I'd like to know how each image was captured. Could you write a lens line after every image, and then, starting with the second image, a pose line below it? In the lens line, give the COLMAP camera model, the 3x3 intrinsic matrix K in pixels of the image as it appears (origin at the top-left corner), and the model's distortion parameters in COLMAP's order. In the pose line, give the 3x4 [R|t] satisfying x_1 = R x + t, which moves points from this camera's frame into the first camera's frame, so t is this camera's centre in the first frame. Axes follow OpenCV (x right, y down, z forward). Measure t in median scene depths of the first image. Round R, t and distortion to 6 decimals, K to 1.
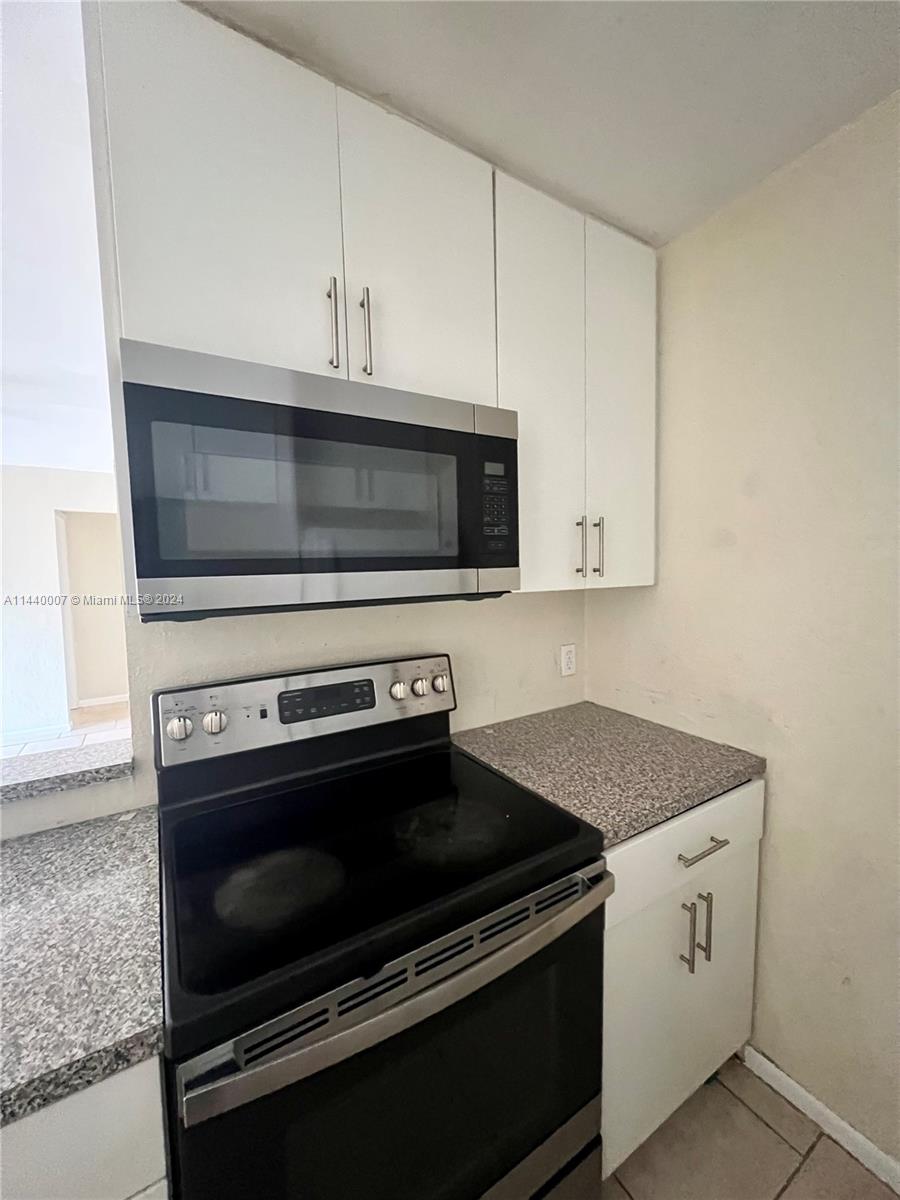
lens RADIAL K [[477.6, 0, 452.5], [0, 477.6, 598.4], [0, 0, 1]] dist [0.000444, -0.000472]
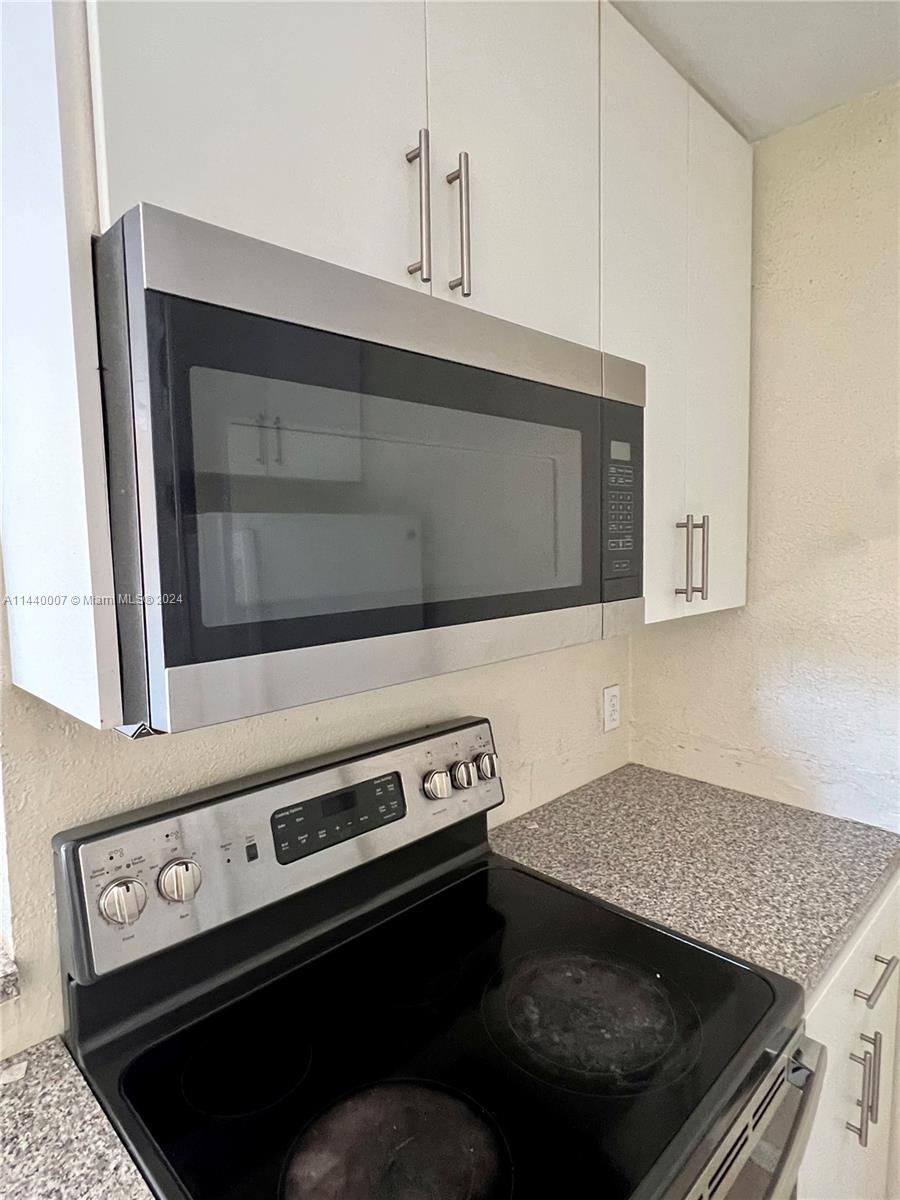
lens RADIAL K [[672.7, 0, 448.8], [0, 672.7, 593.6], [0, 0, 1]] dist [-0.000009, 0.000502]
pose [[0.974070, -0.012943, 0.225877, -0.335376], [0.011465, 0.999903, 0.007855, -0.079105], [-0.225957, -0.005062, 0.974124, 0.137257]]
